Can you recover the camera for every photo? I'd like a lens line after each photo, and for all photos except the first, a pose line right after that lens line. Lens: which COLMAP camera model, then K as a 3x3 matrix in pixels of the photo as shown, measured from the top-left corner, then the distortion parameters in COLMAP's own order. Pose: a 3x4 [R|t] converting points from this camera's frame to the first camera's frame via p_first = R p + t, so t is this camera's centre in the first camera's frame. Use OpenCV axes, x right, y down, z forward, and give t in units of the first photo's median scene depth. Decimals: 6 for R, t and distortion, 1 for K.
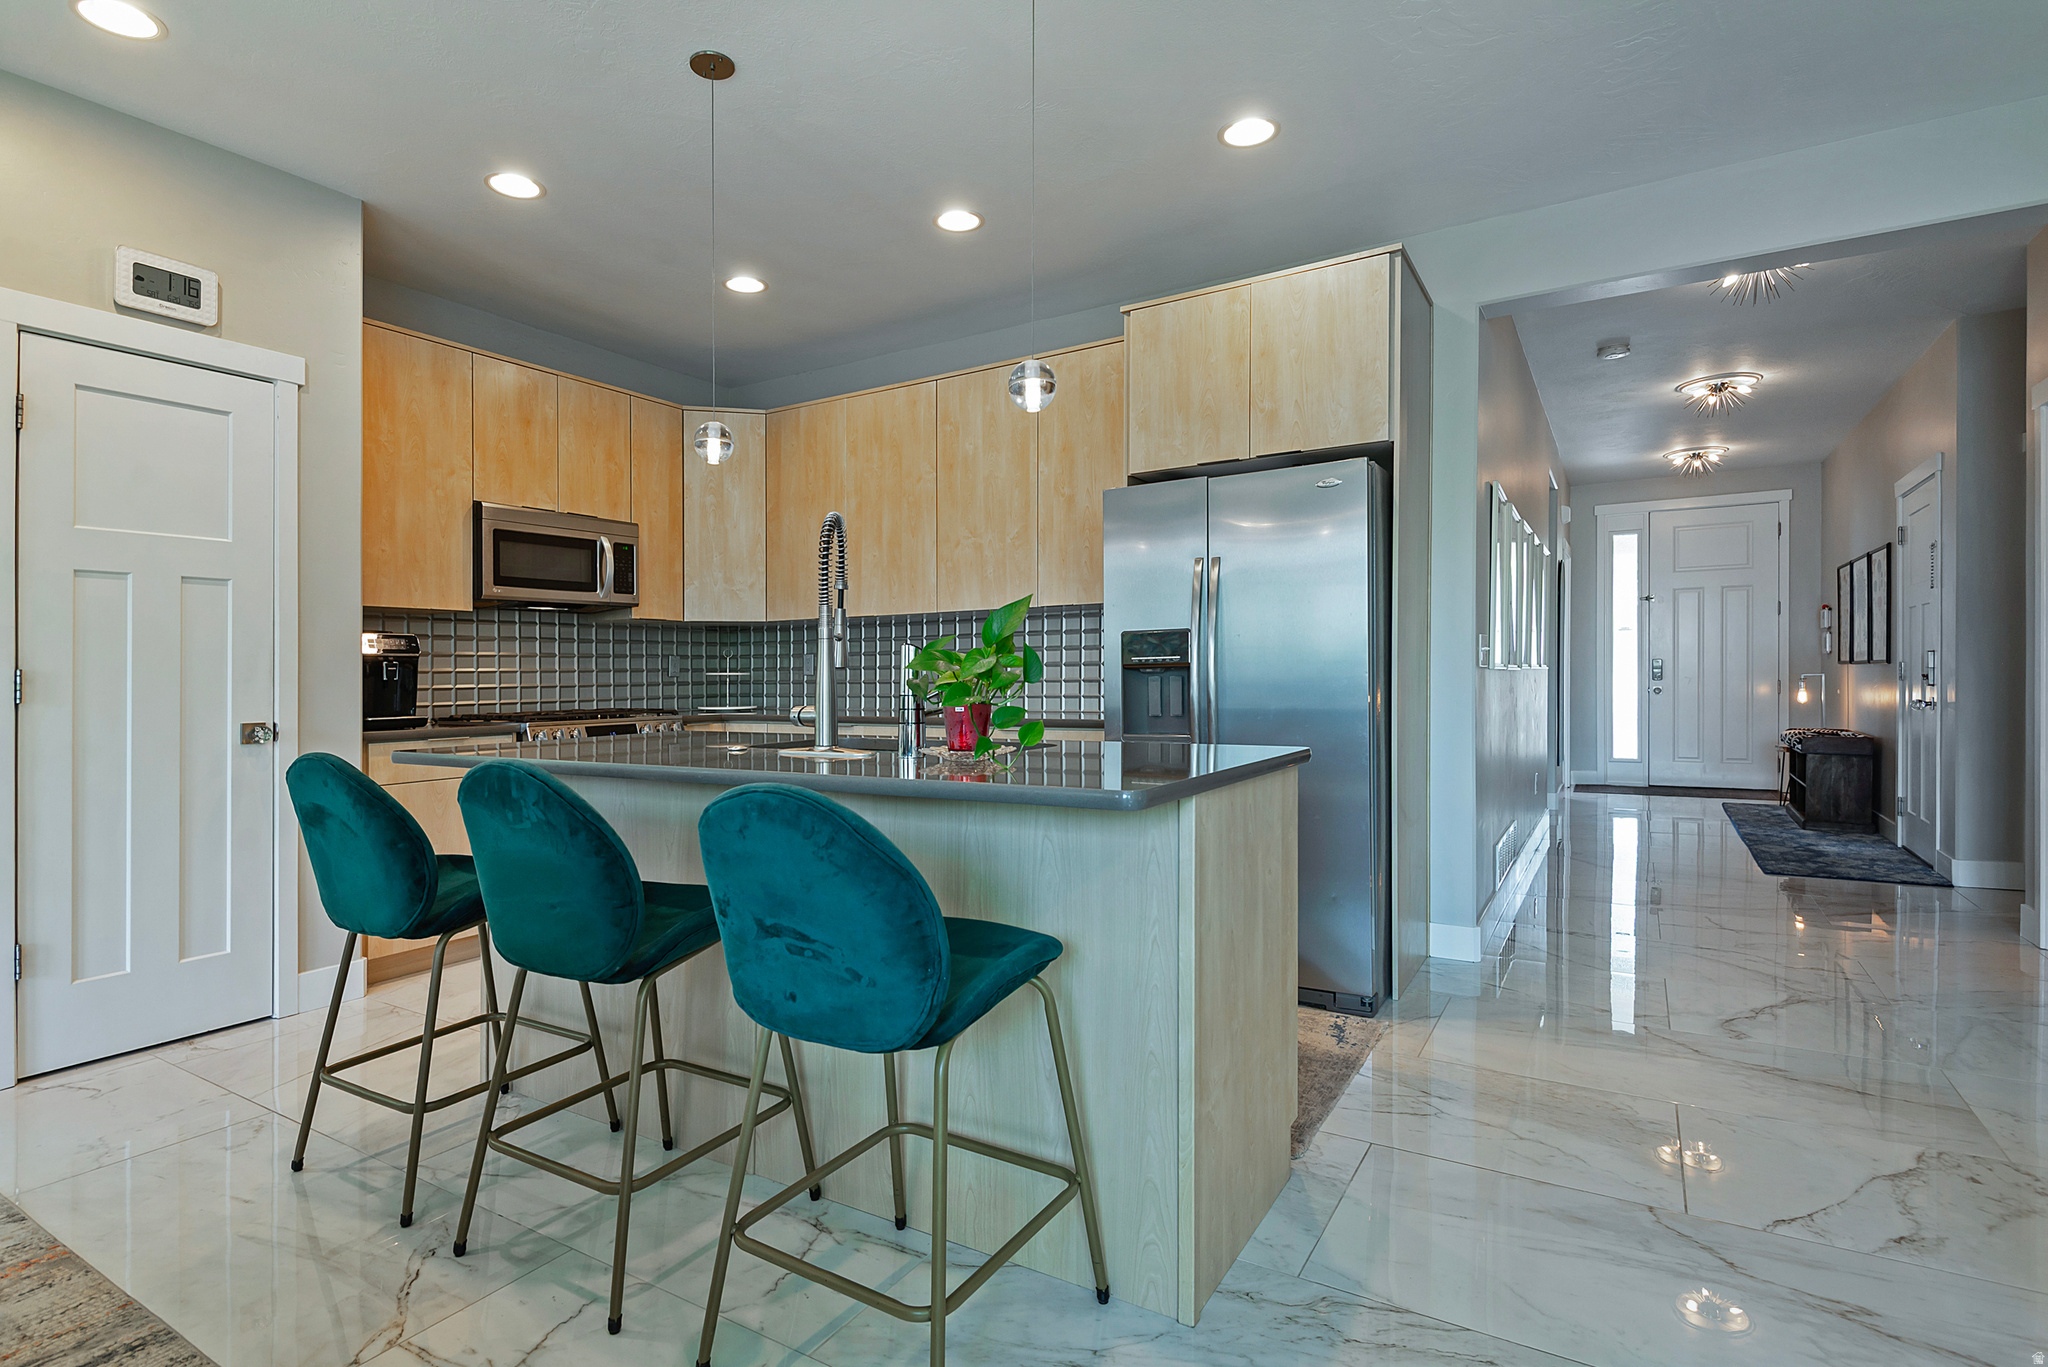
lens RADIAL K [[989.4, 0, 997.0], [0, 989.4, 672.6], [0, 0, 1]] dist [0.021144, -0.013129]
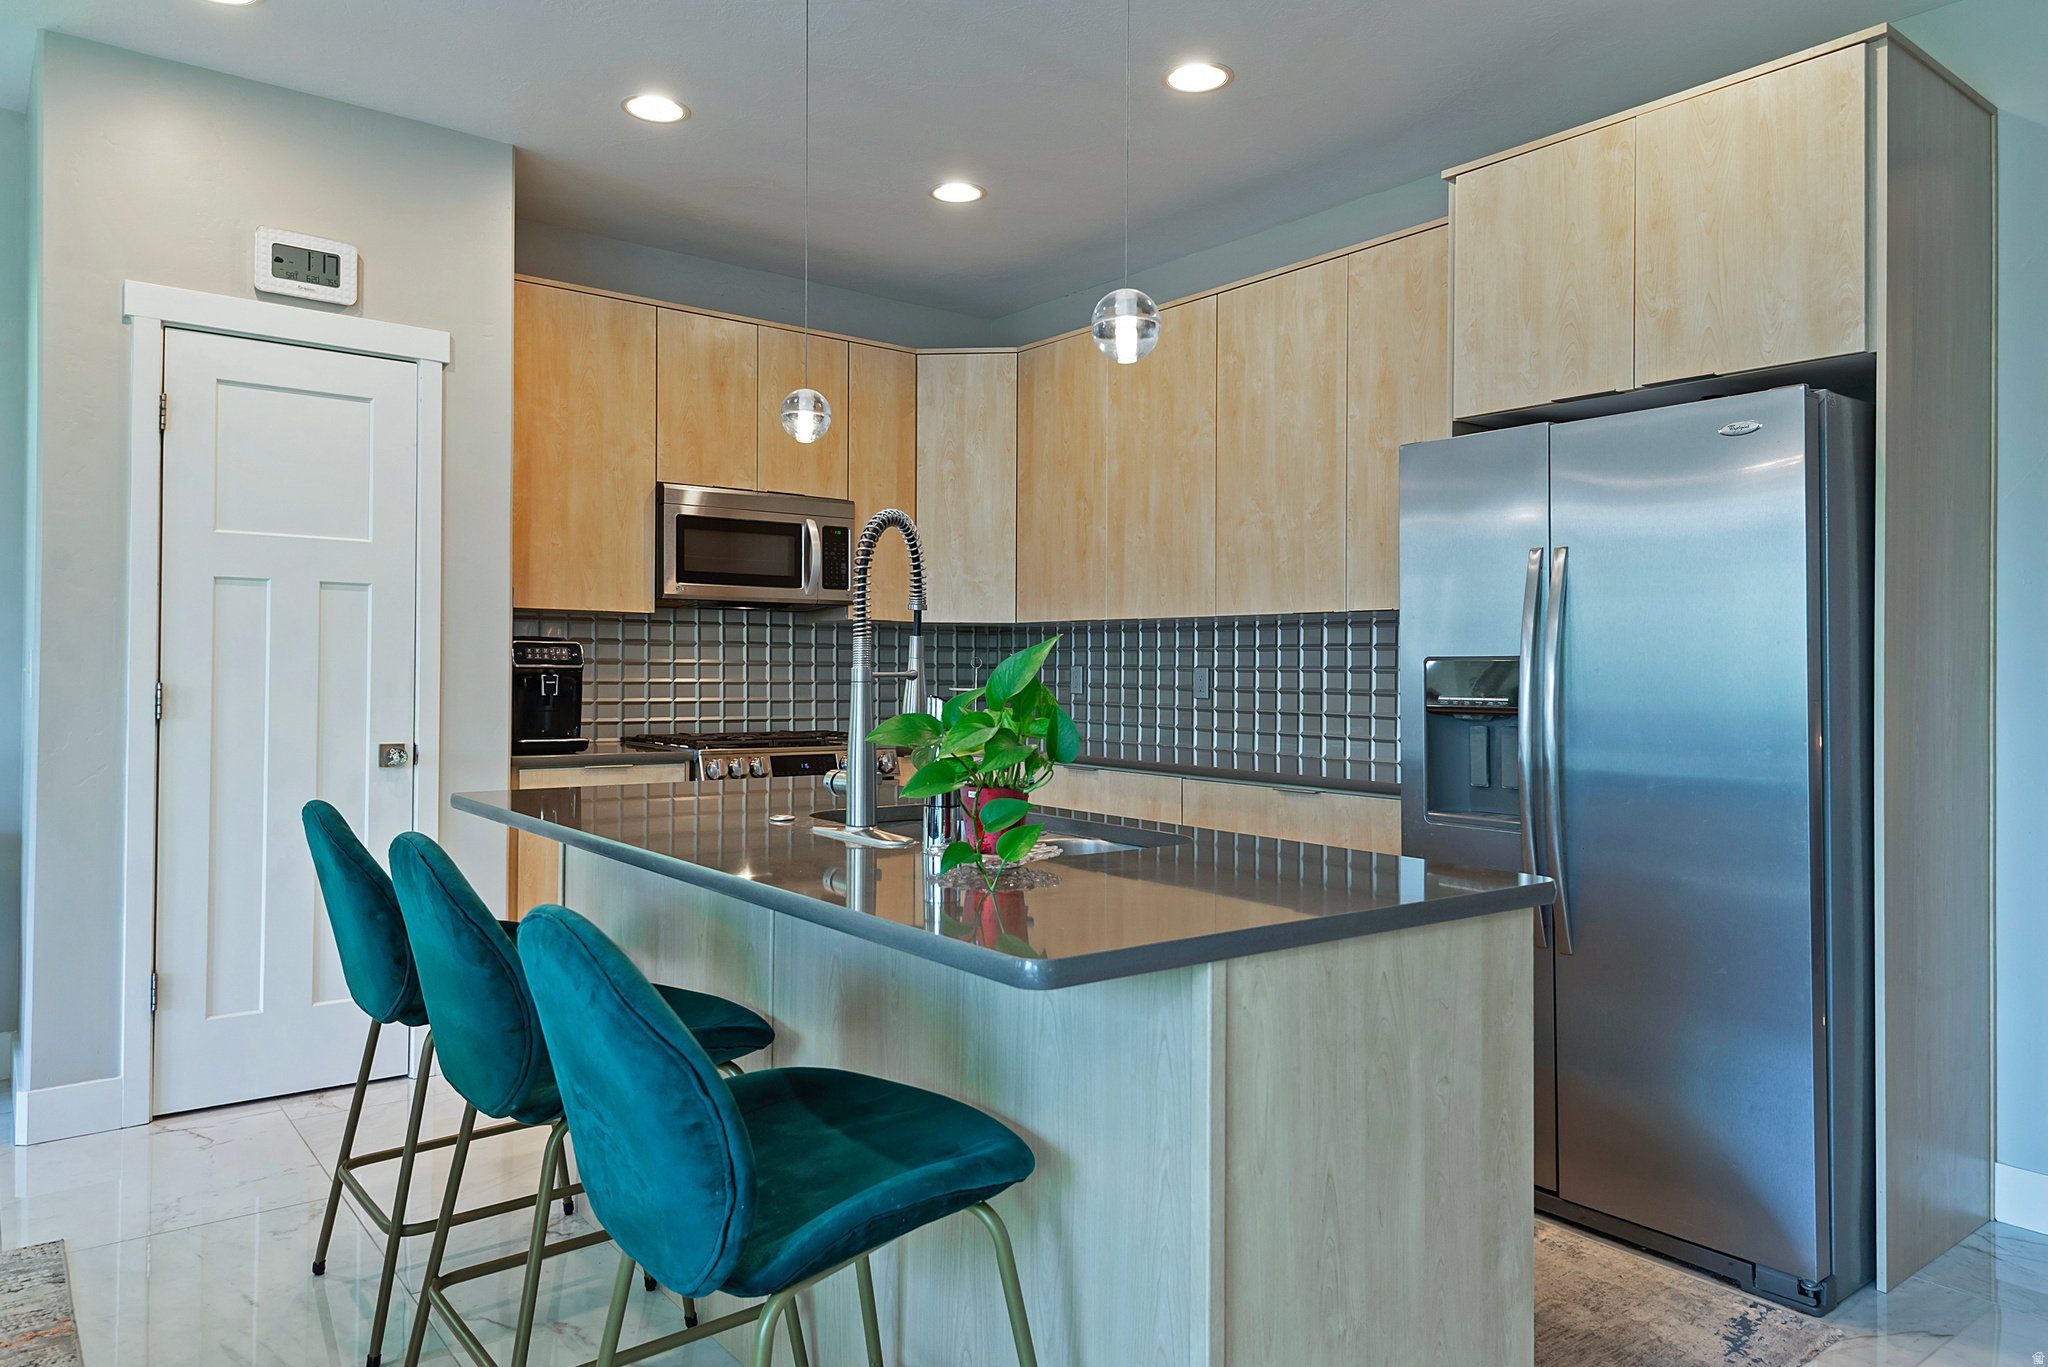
lens RADIAL K [[1317.3, 0, 1016.1], [0, 1317.3, 650.3], [0, 0, 1]] dist [0.038500, -0.025746]
pose [[0.939876, 0.016549, -0.341114, 0.166913], [-0.021013, 0.999735, -0.009397, -0.030850], [0.340868, 0.016000, 0.939975, 0.065660]]
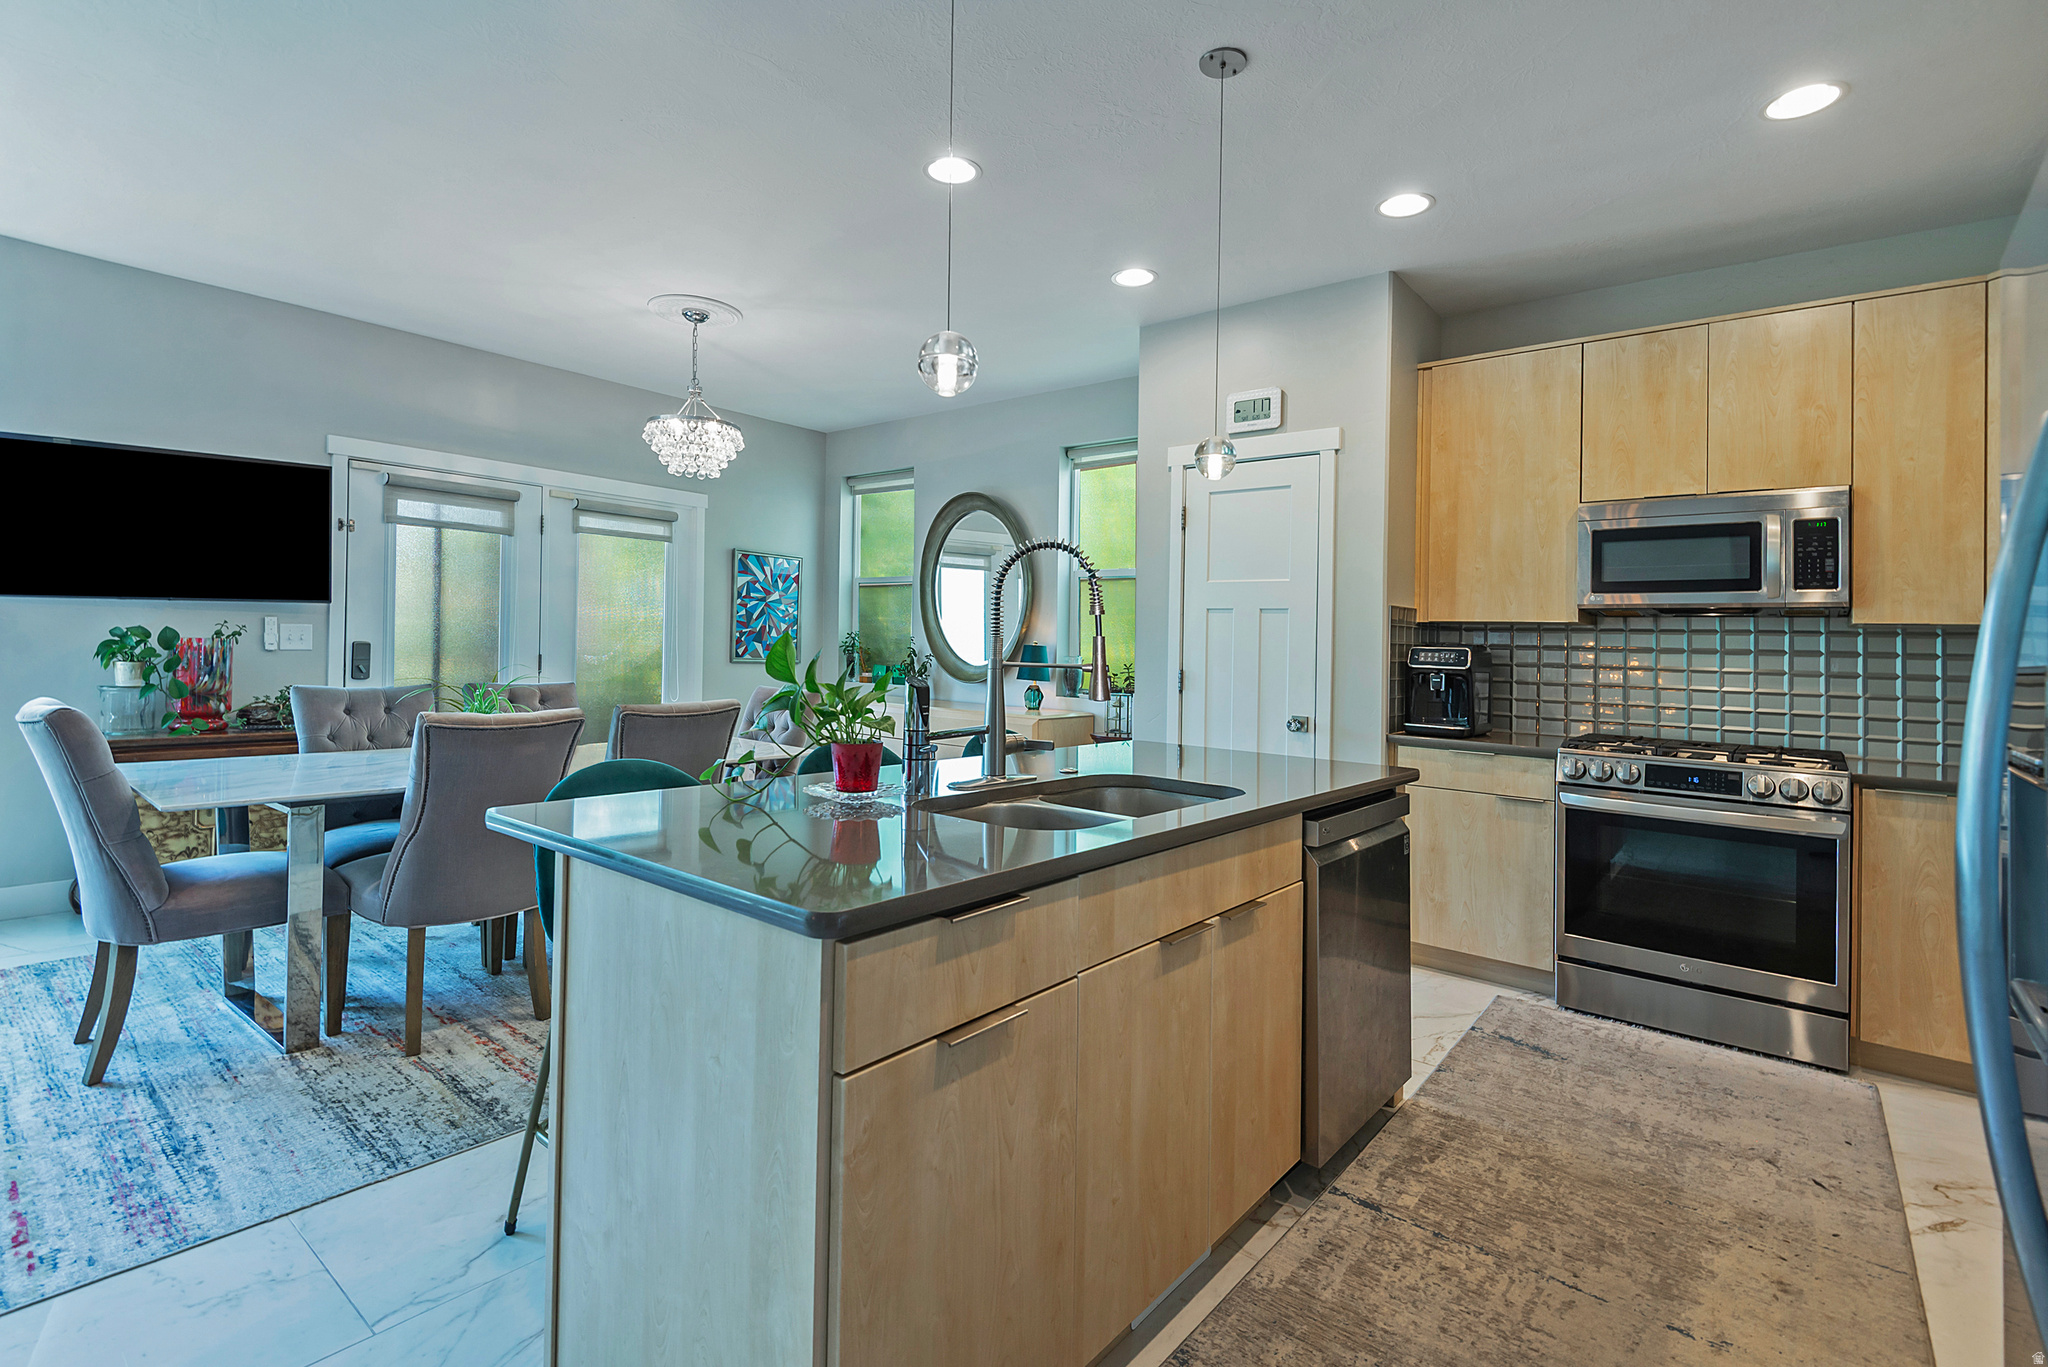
lens RADIAL K [[950.1, 0, 990.2], [0, 950.1, 617.5], [0, 0, 1]] dist [0.028849, -0.014685]
pose [[-0.119759, -0.022507, -0.992548, 0.488830], [-0.029793, 0.999374, -0.019067, -0.038489], [0.992356, 0.027288, -0.120354, 0.662154]]
